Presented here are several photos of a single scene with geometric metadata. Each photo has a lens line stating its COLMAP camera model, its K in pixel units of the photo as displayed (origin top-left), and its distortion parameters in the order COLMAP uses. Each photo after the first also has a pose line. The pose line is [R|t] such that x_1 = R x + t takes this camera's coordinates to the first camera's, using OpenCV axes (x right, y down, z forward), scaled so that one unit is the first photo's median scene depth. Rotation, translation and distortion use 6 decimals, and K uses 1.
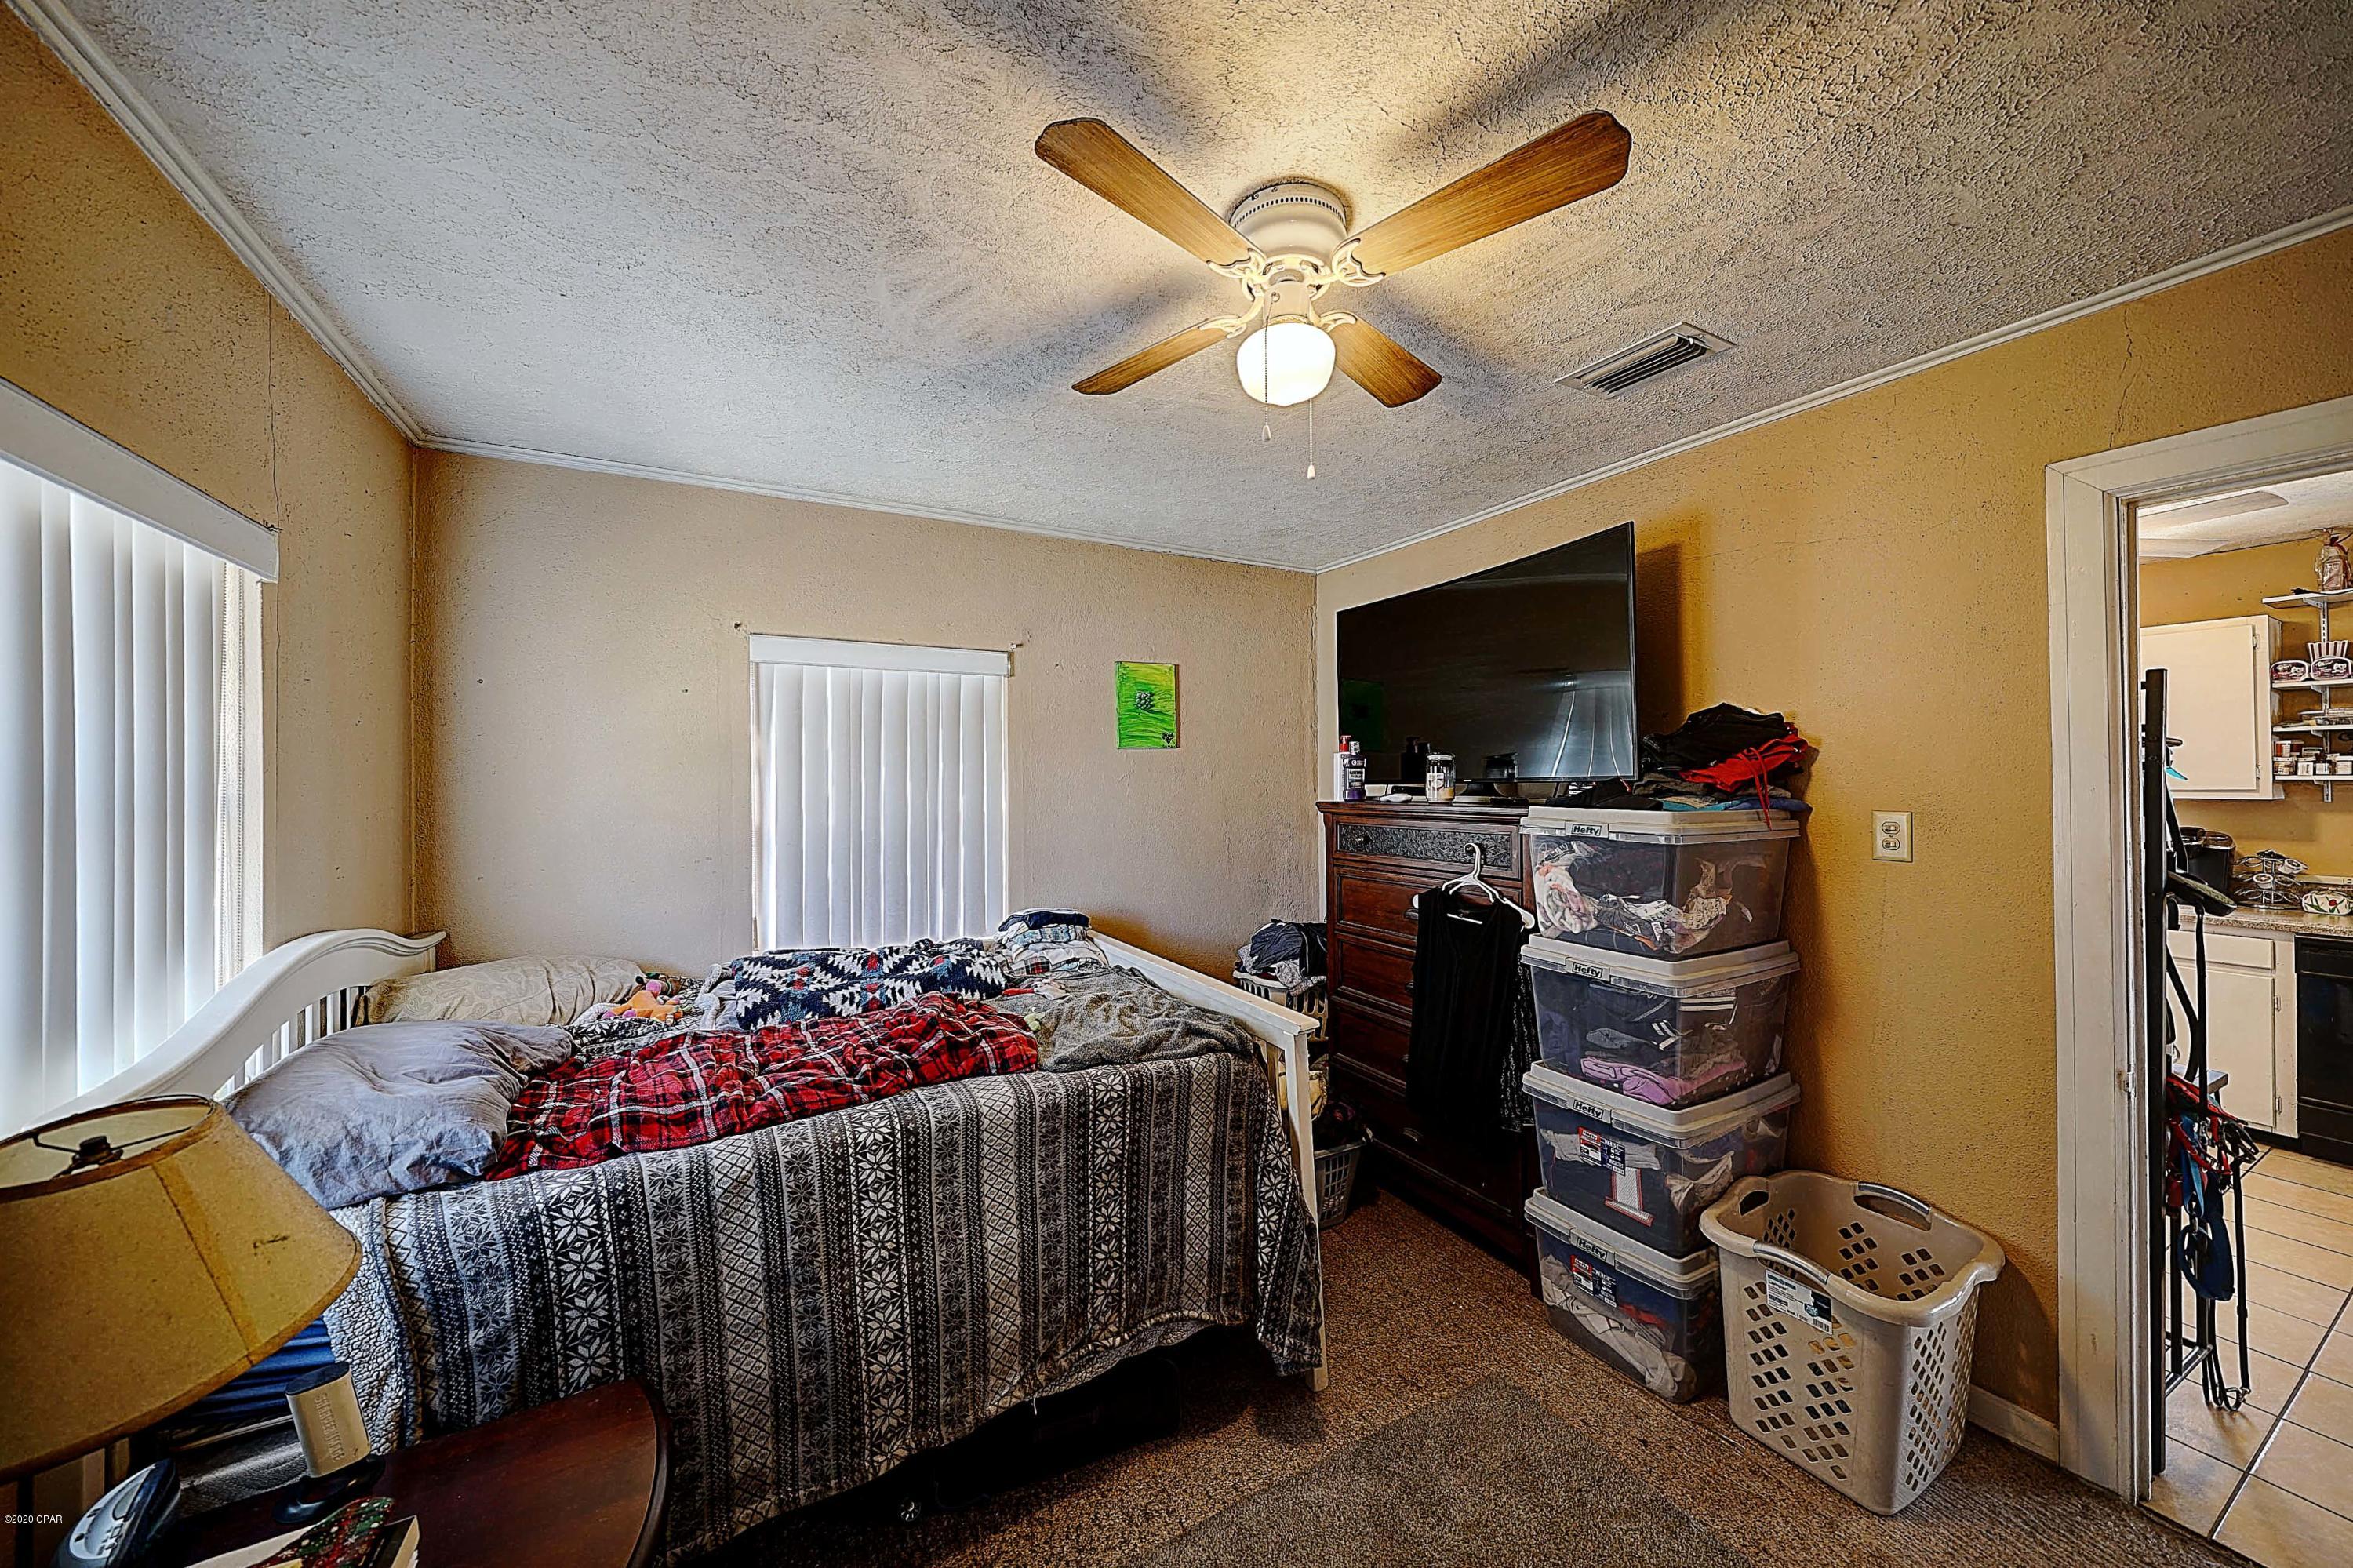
lens RADIAL K [[816.5, 0, 1151.0], [0, 816.5, 776.3], [0, 0, 1]] dist [0.010892, -0.000128]
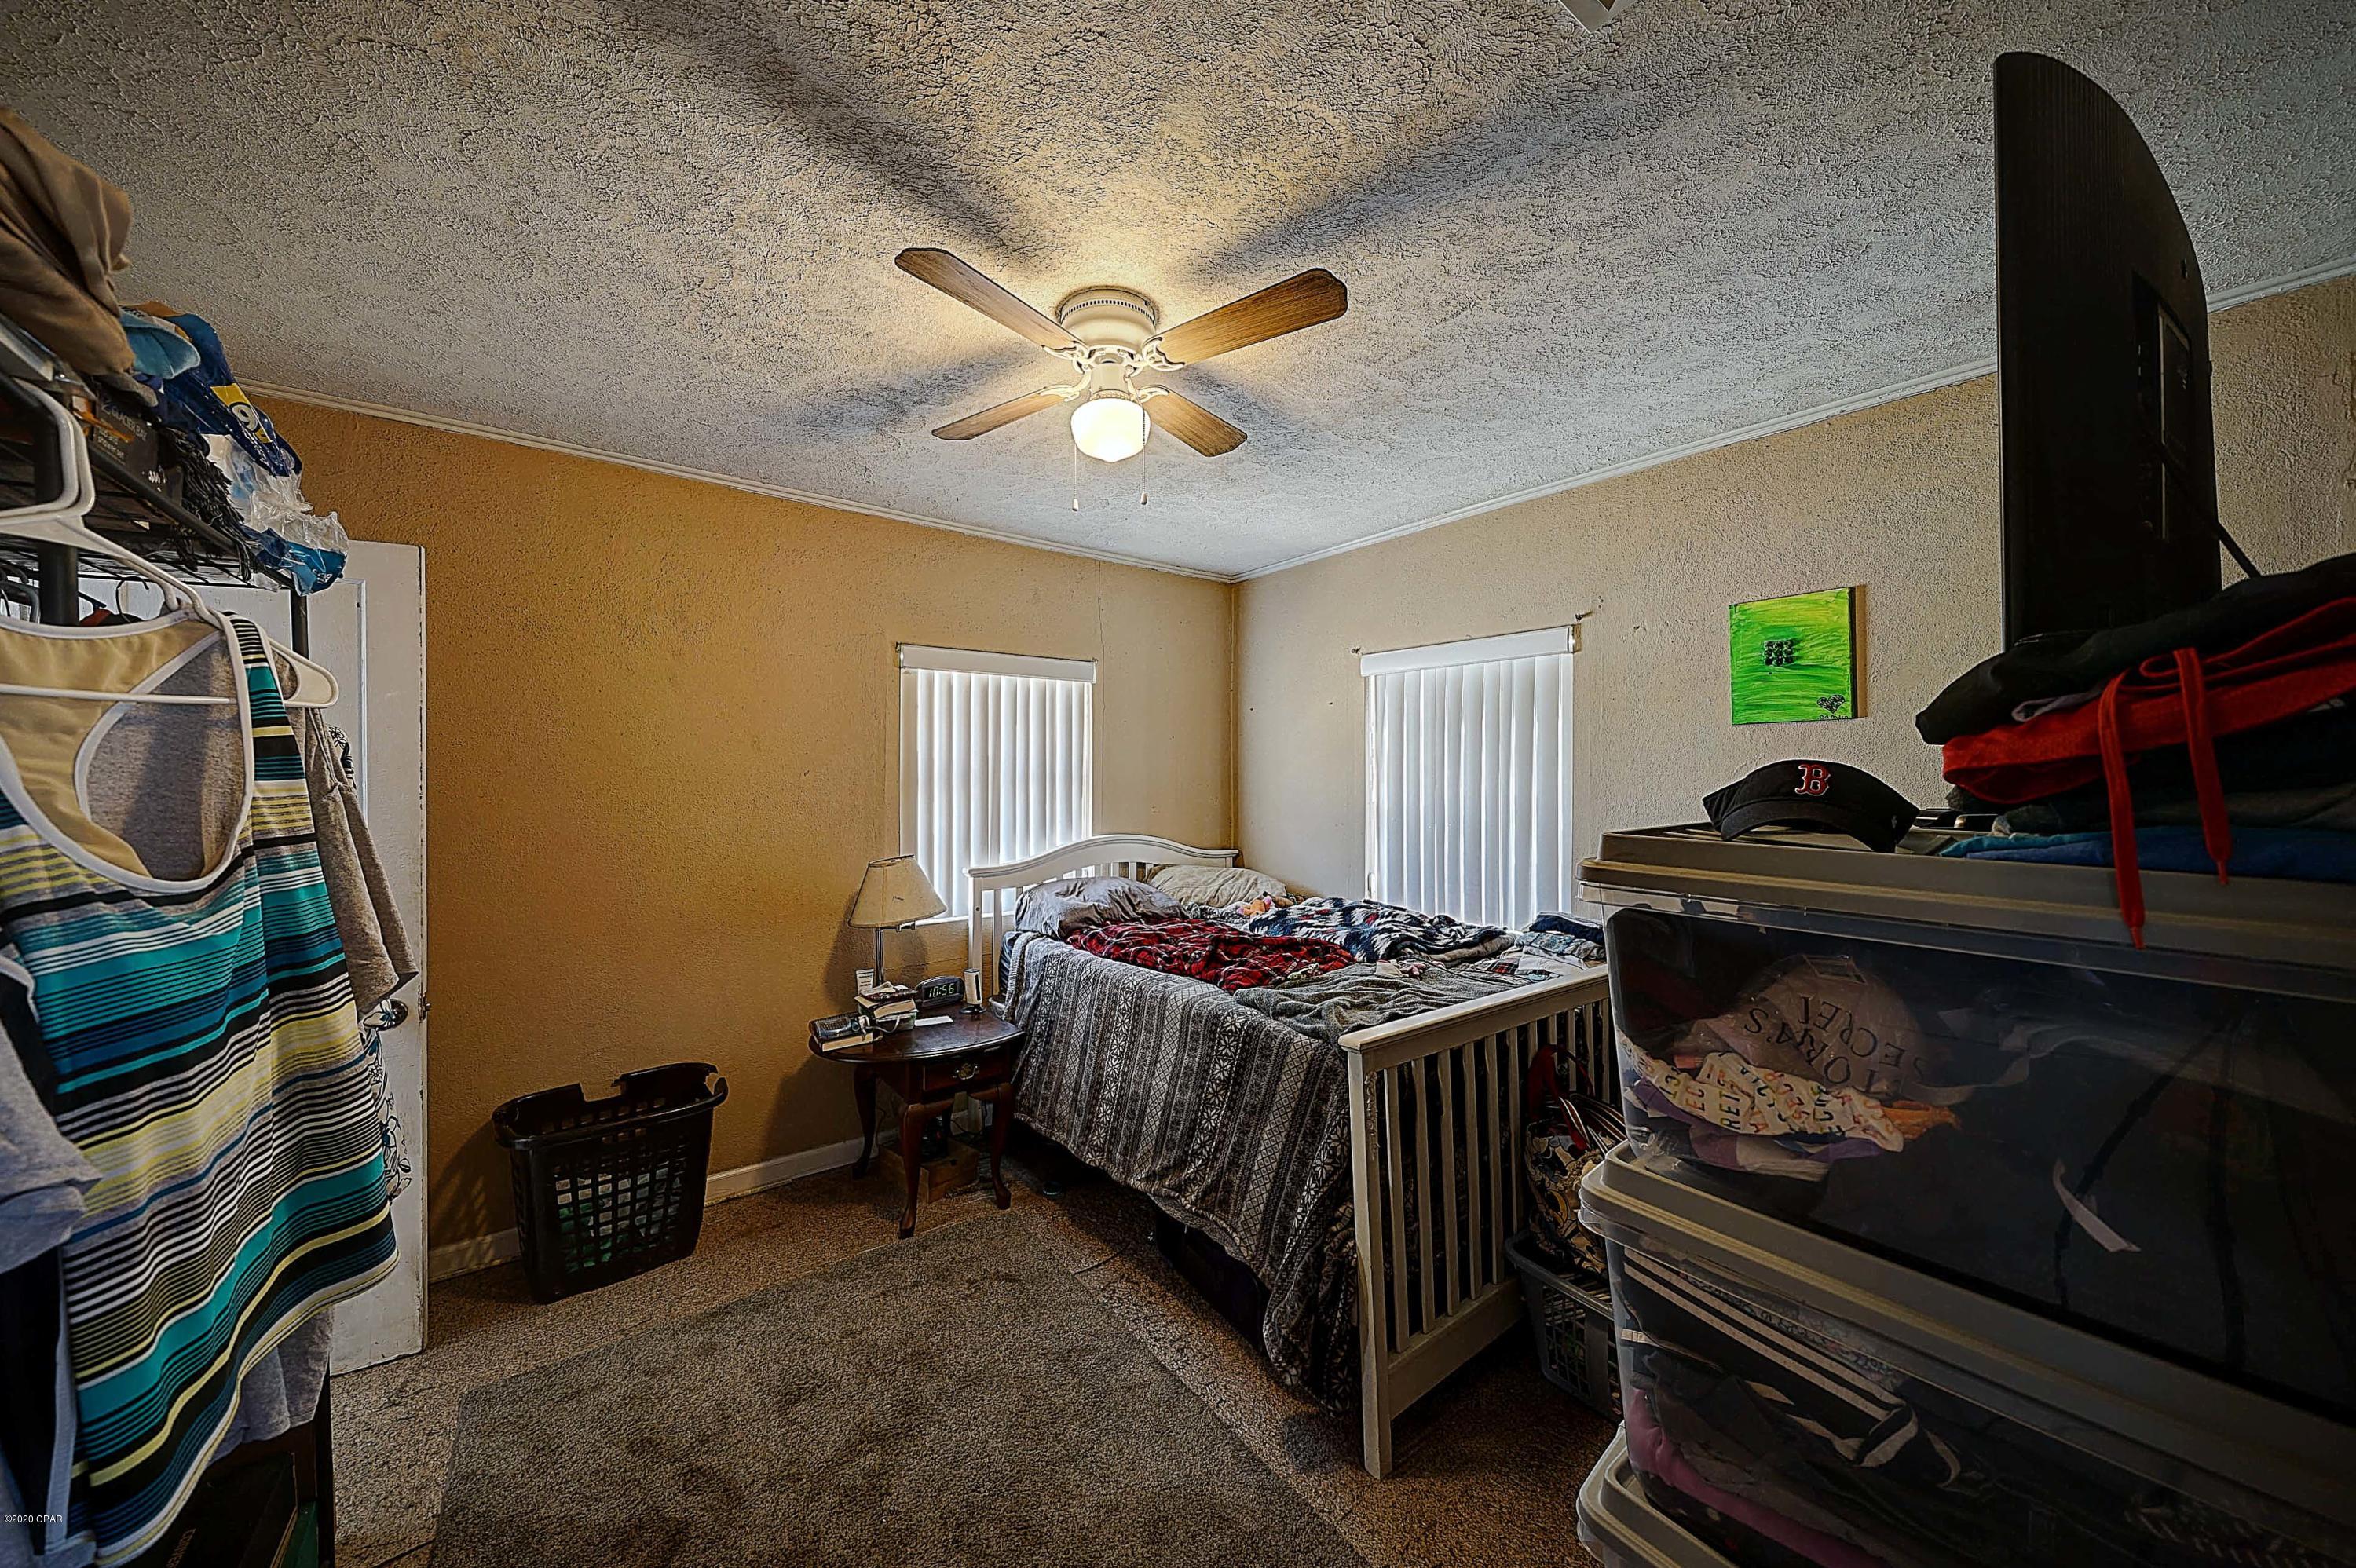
lens RADIAL K [[817.4, 0, 1152.5], [0, 817.4, 776.3], [0, 0, 1]] dist [0.010892, -0.000128]
pose [[0.147960, 0.014102, -0.988893, 0.749497], [-0.001076, 0.999900, 0.014098, 0.001977], [0.988993, -0.001022, 0.147960, 0.473703]]
